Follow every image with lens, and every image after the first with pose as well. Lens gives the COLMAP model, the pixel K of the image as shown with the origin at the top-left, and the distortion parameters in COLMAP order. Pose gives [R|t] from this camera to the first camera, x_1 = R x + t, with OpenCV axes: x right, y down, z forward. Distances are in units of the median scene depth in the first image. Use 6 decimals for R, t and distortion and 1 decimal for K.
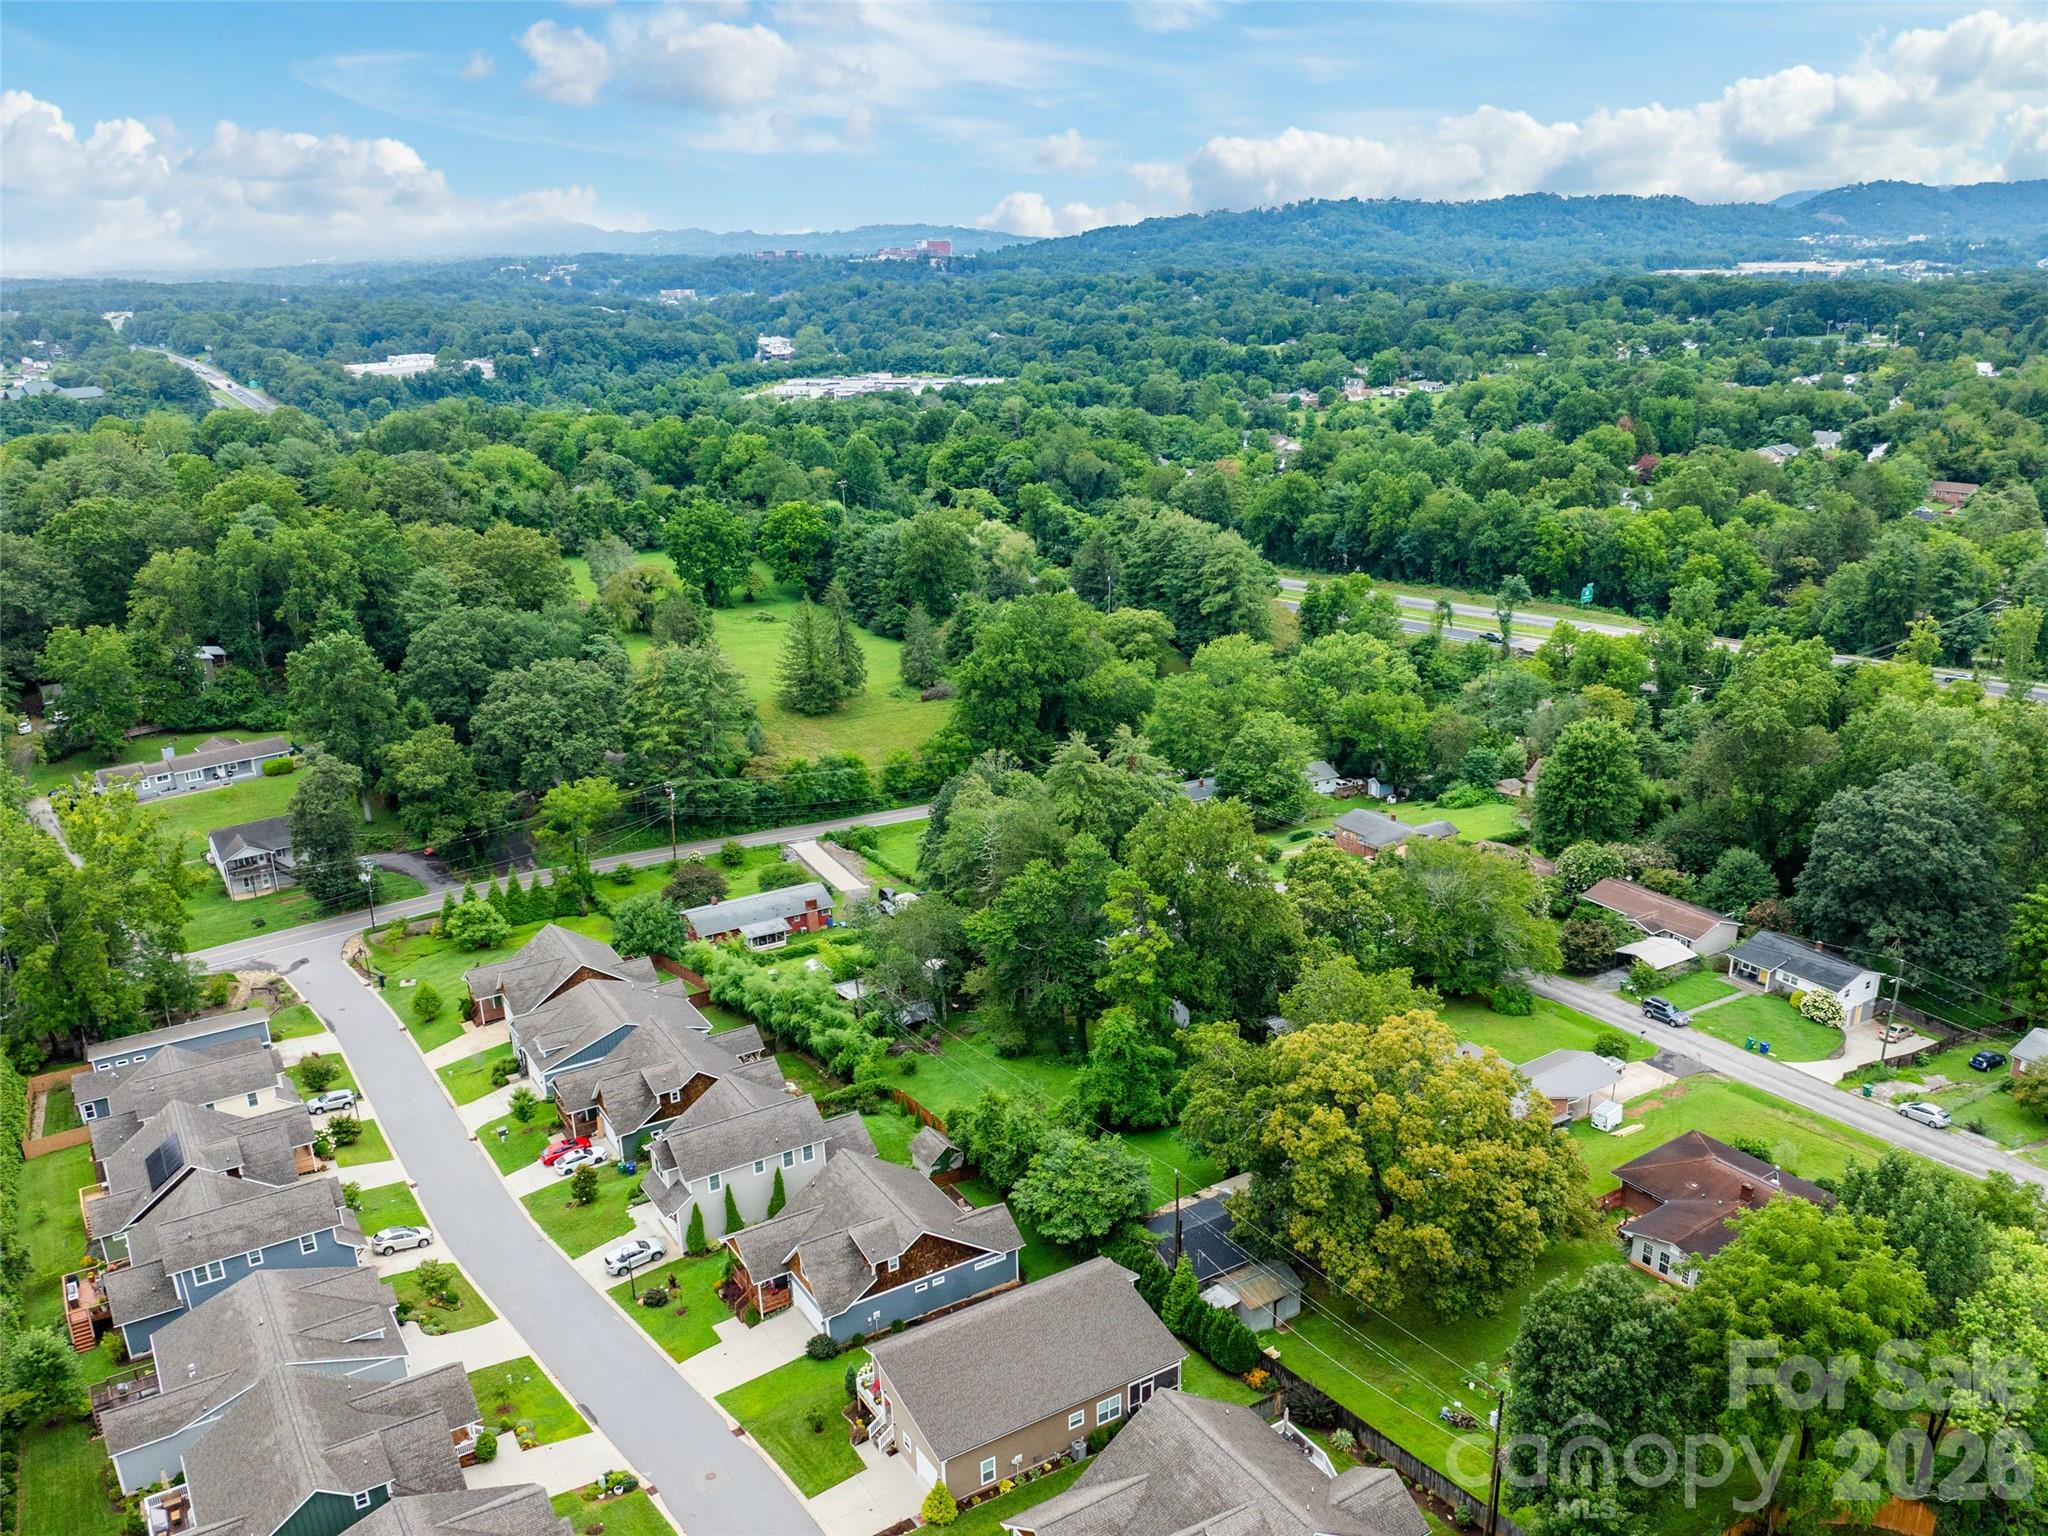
lens RADIAL K [[1626.6, 0, 1071.3], [0, 1626.6, 854.2], [0, 0, 1]] dist [-0.042625, 0.011623]
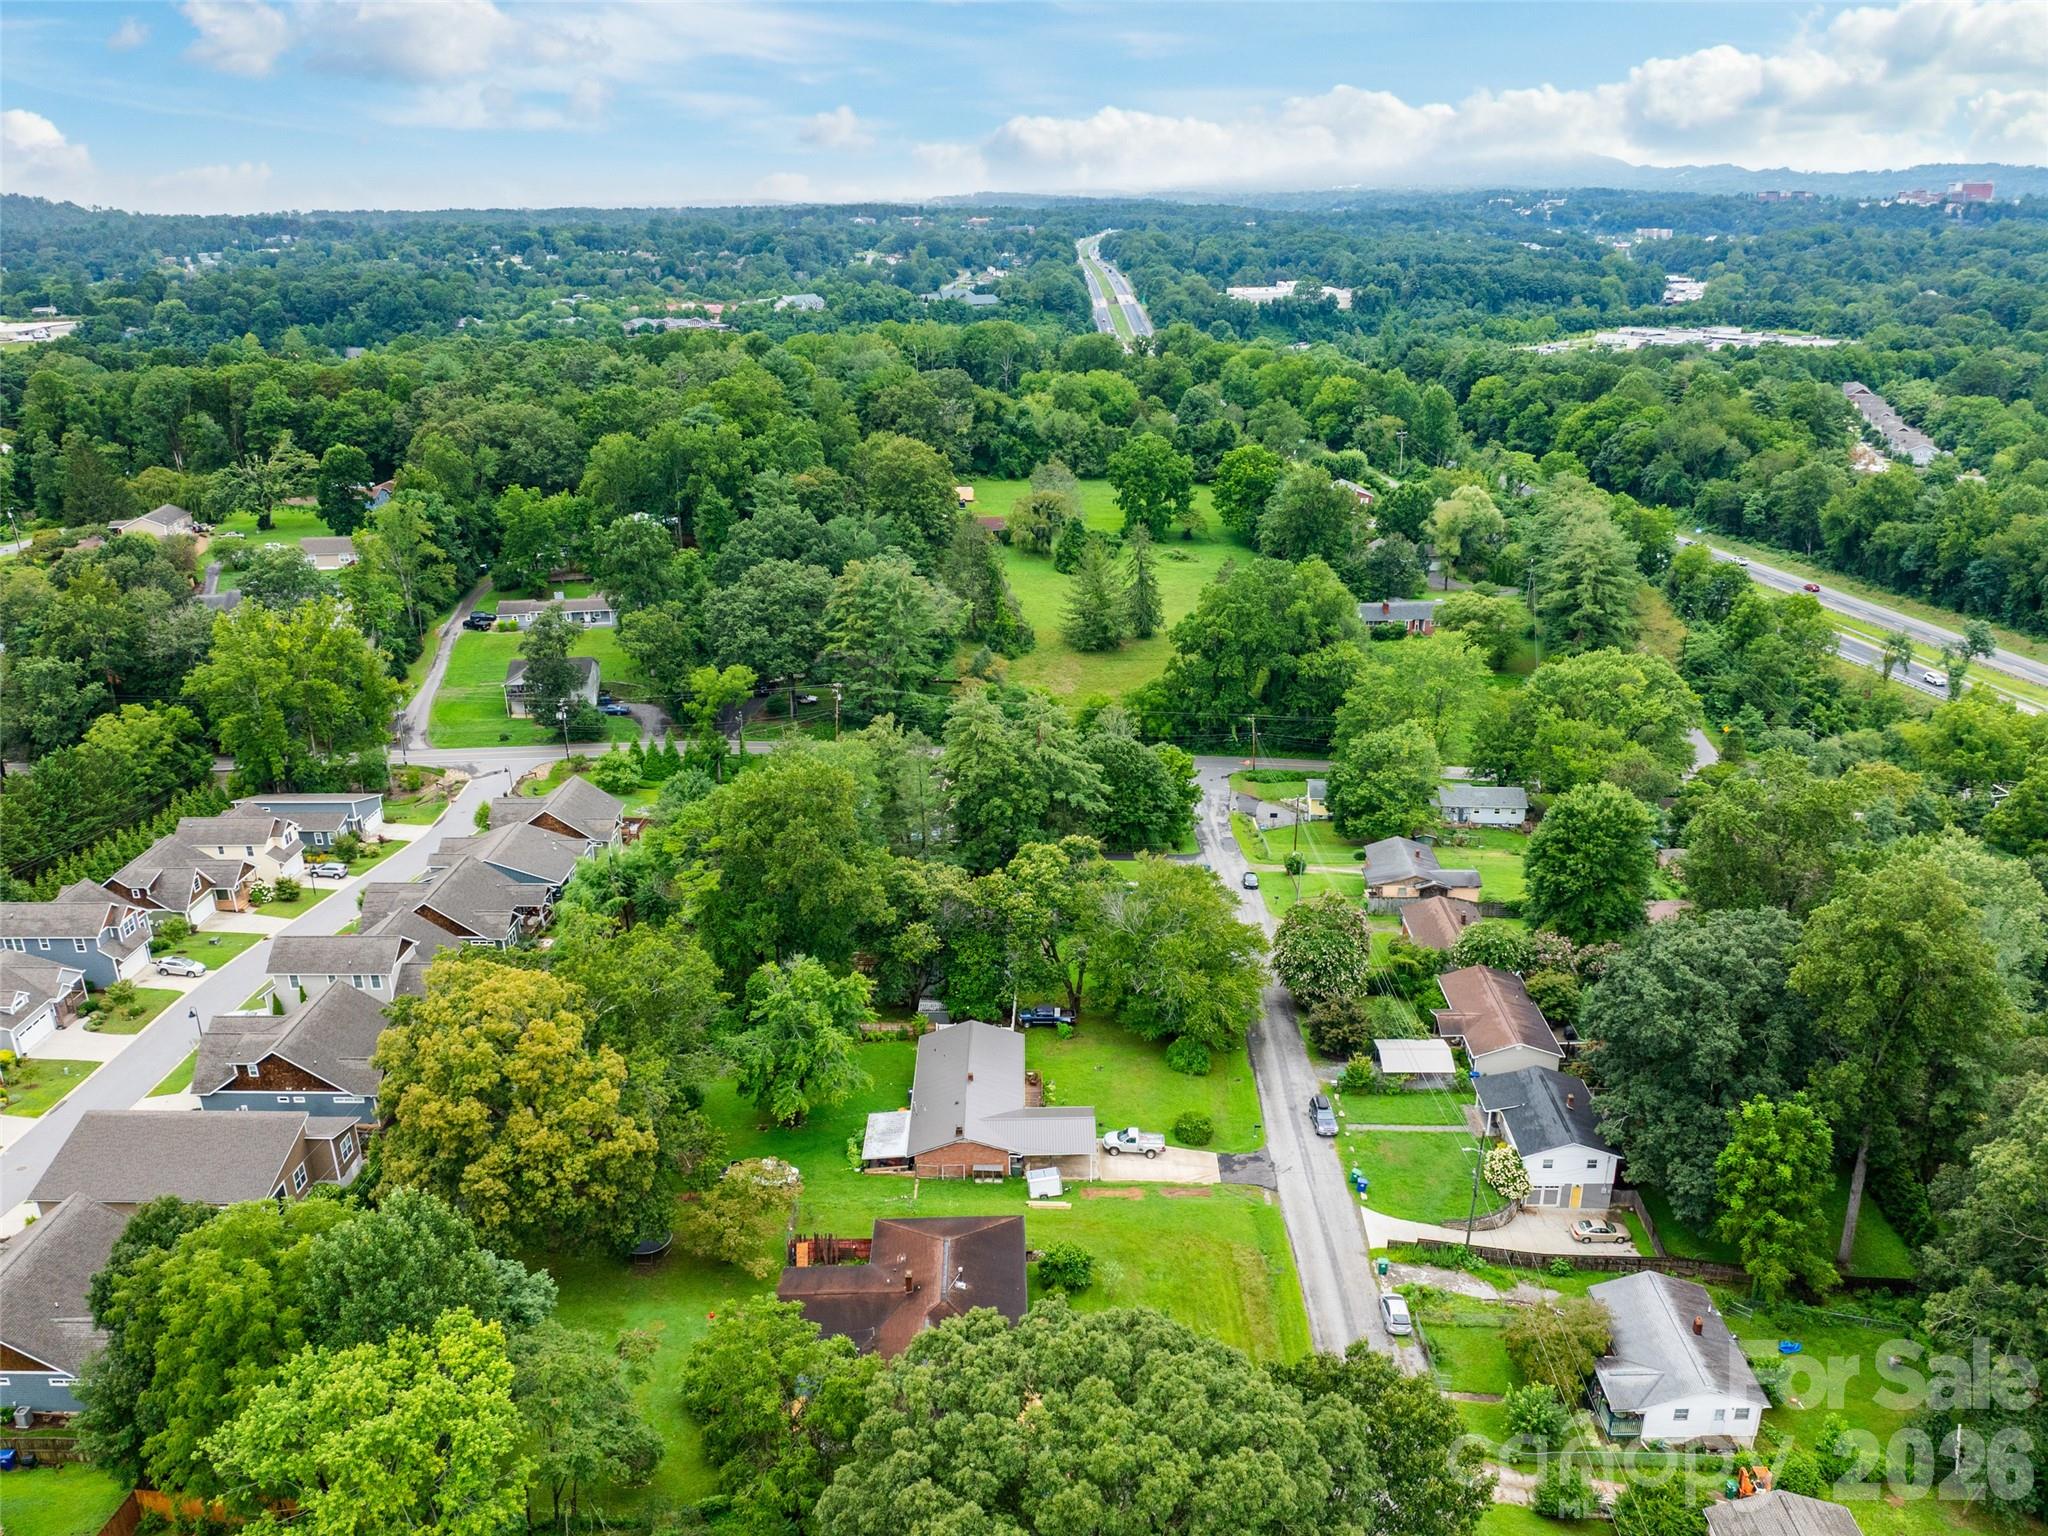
lens RADIAL K [[1626.6, 0, 1071.3], [0, 1626.6, 854.2], [0, 0, 1]] dist [-0.042625, 0.011623]
pose [[0.838777, 0.215217, -0.500134, 0.332323], [-0.196979, 0.976290, 0.089760, -0.044392], [0.507594, 0.023227, 0.861283, 0.097750]]
